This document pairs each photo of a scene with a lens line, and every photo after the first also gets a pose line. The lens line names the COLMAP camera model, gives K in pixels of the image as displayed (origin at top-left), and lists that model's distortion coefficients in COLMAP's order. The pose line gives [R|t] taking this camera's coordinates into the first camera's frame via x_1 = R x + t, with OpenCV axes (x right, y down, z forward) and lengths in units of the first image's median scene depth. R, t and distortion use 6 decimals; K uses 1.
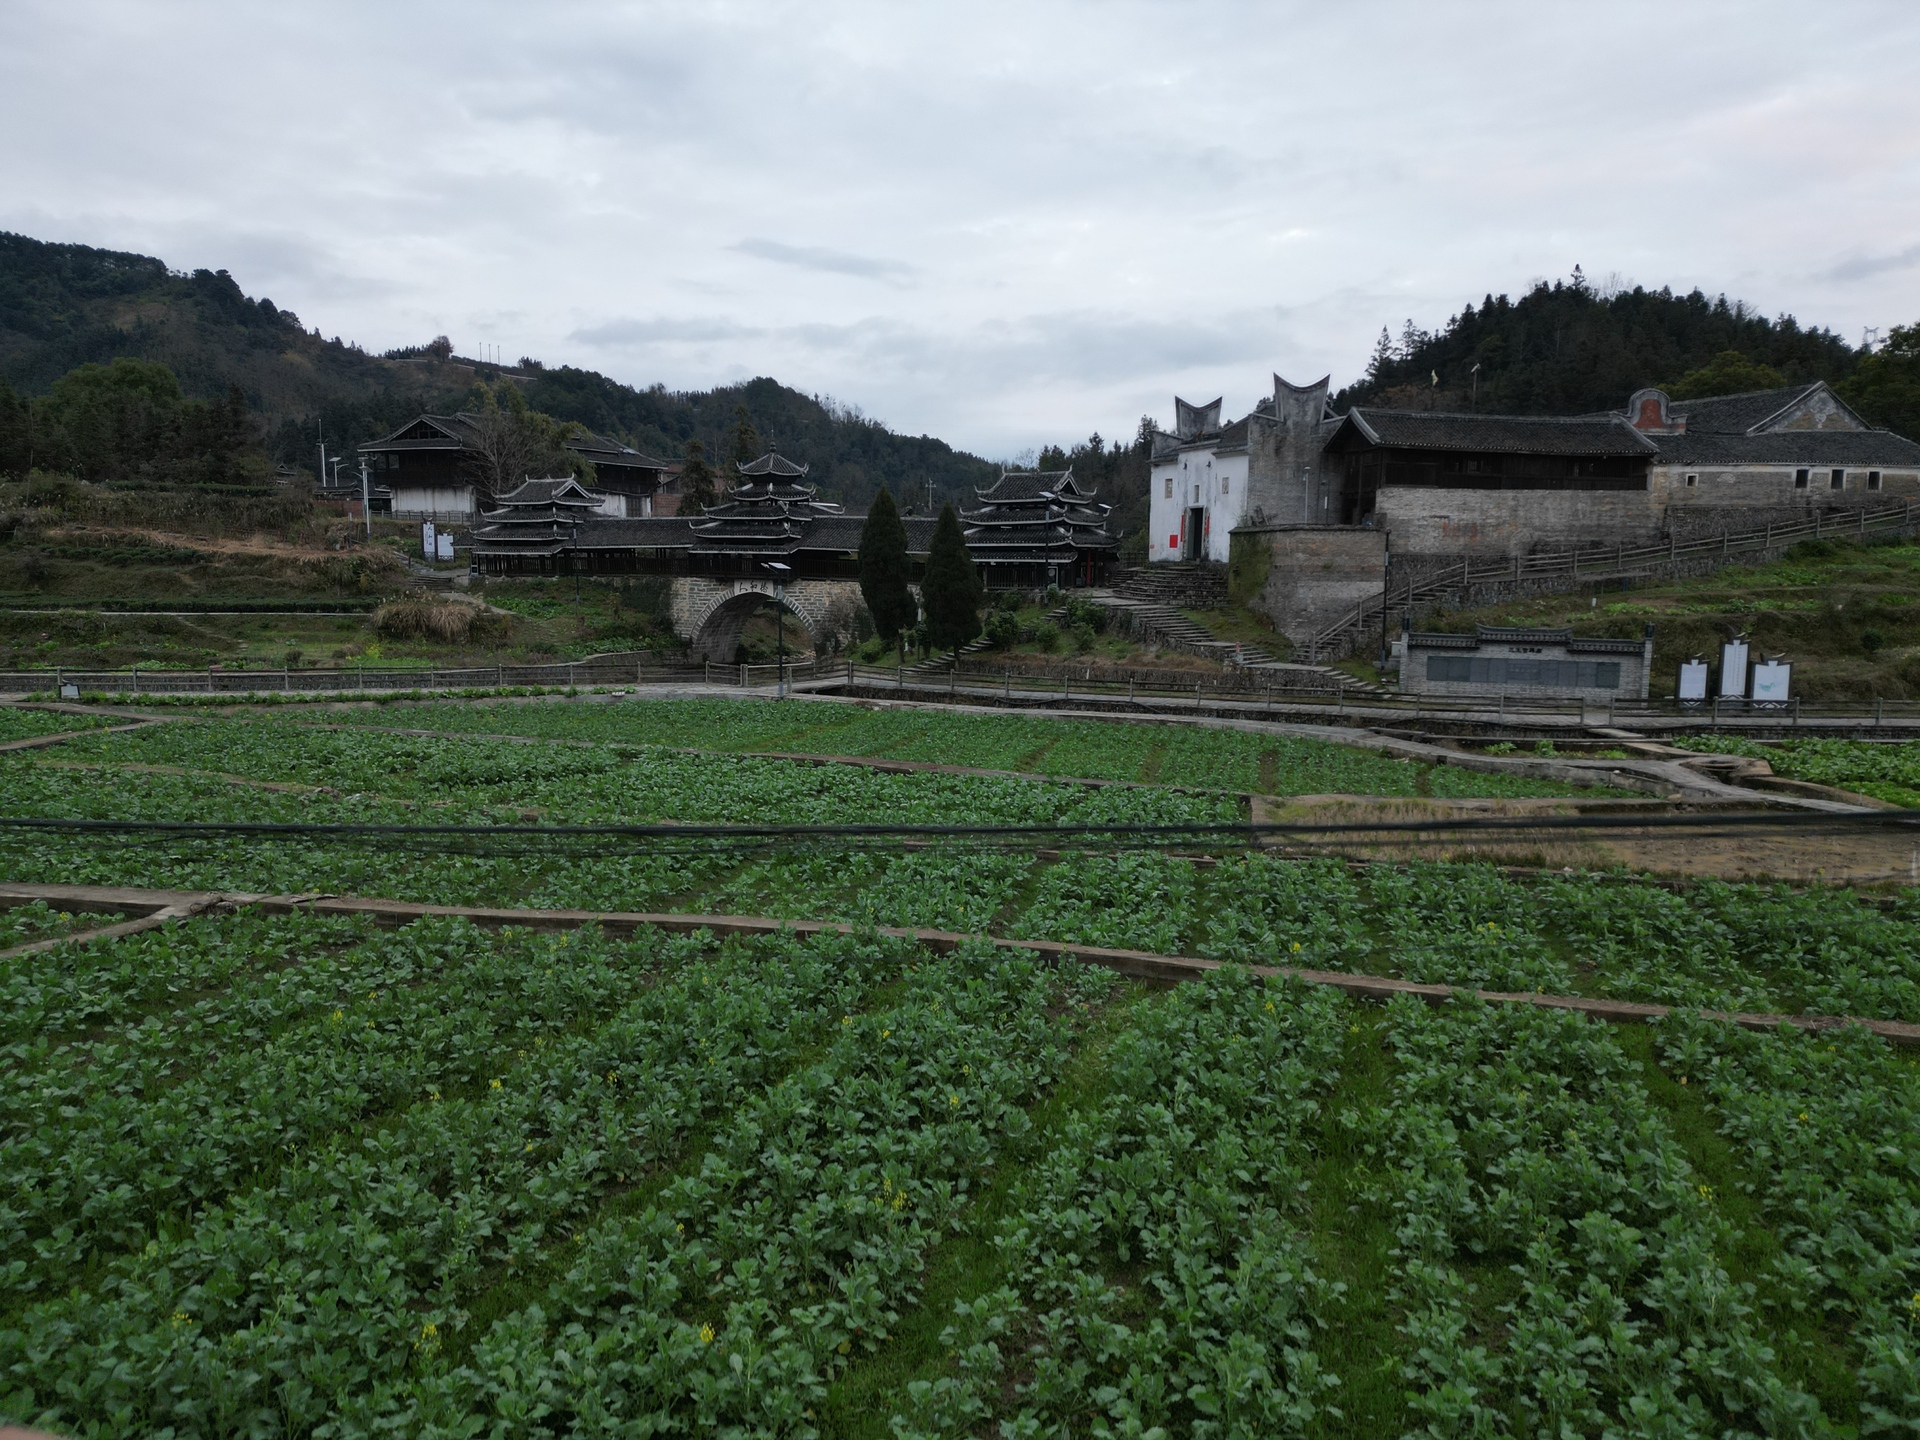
lens RADIAL K [[1334.1, 0, 963.0], [0, 1334.1, 718.8], [0, 0, 1]] dist [0.082865, -0.075376]
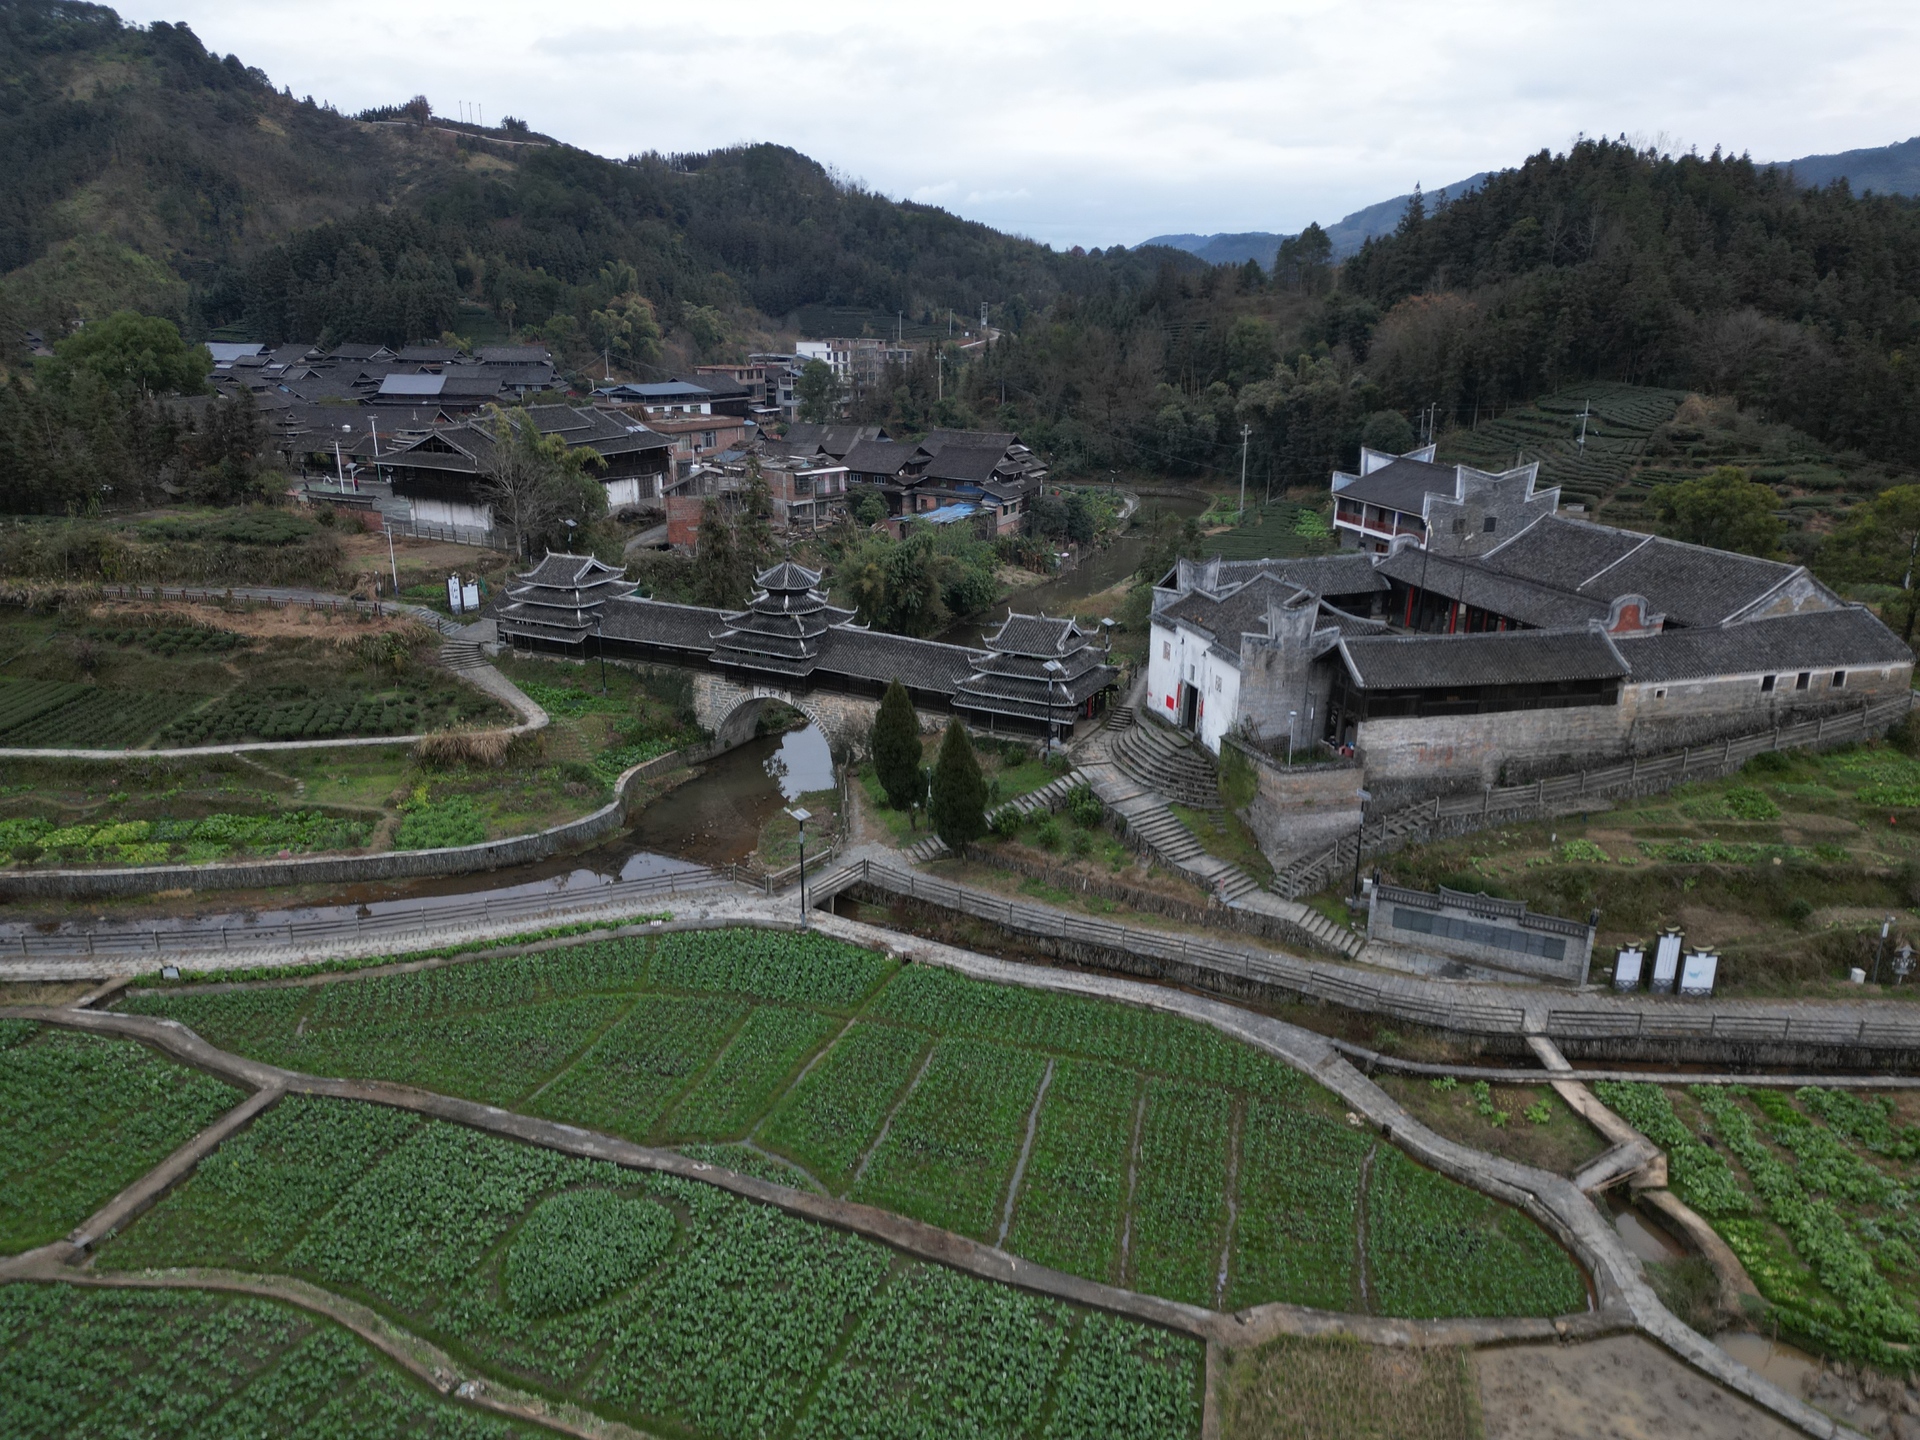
lens RADIAL K [[1334.1, 0, 962.8], [0, 1334.1, 720.1], [0, 0, 1]] dist [0.082865, -0.075376]
pose [[0.999965, 0.003813, -0.007420, 0.001593], [-0.002351, 0.982180, 0.187928, -0.312041], [0.008004, -0.187904, 0.982155, -0.038163]]
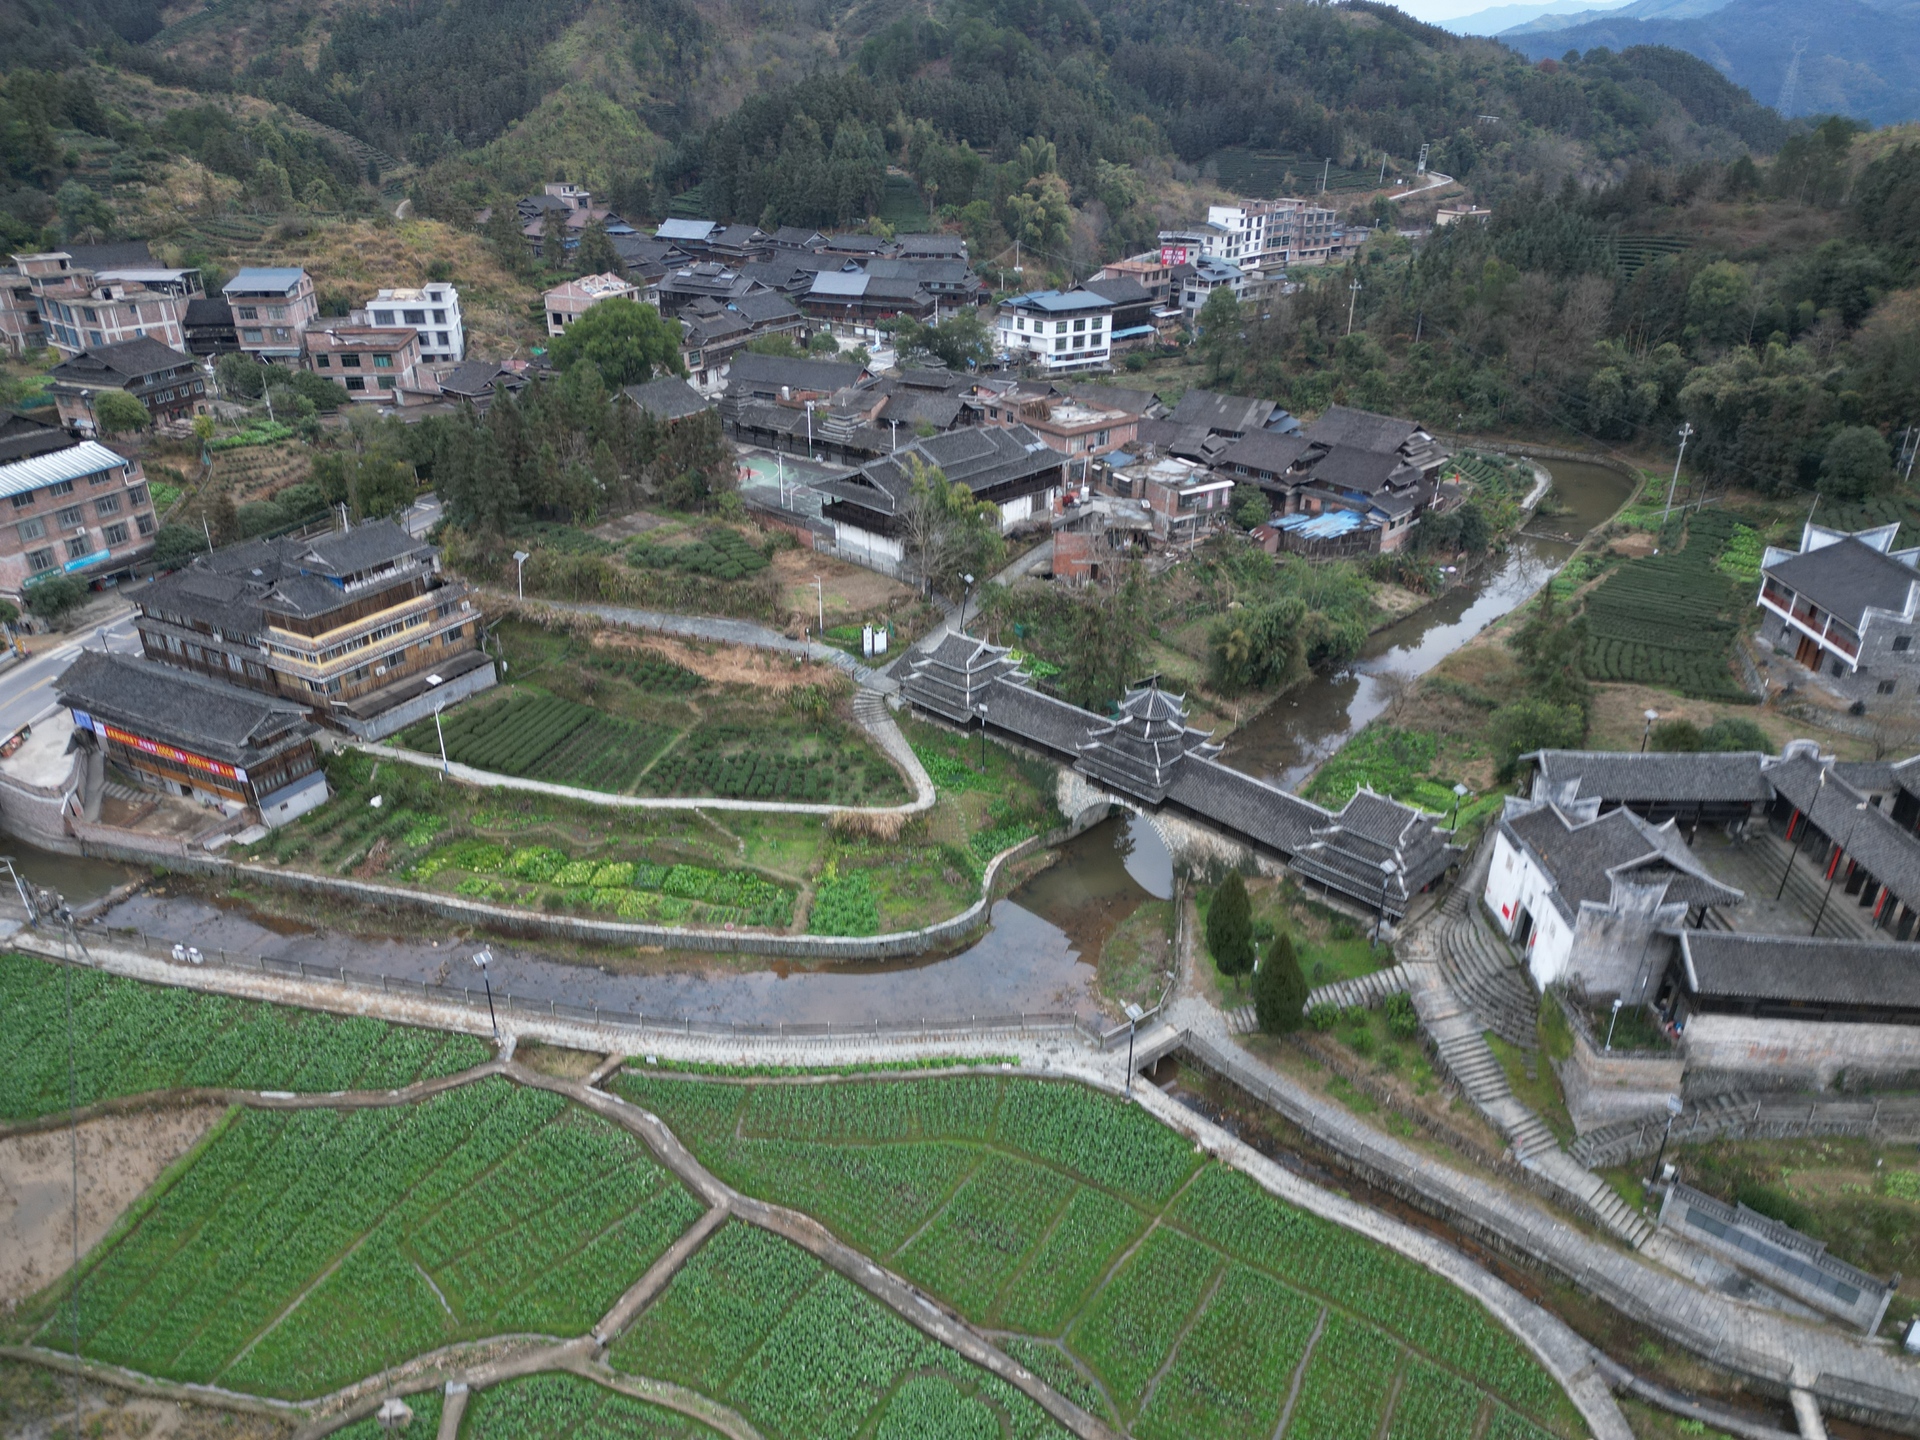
lens RADIAL K [[1334.1, 0, 962.3], [0, 1334.1, 719.0], [0, 0, 1]] dist [0.082865, -0.075376]
pose [[0.956048, 0.133497, -0.261056, 0.000018], [-0.039148, 0.940486, 0.337571, -0.627231], [0.290584, -0.312514, 0.904376, -0.078699]]
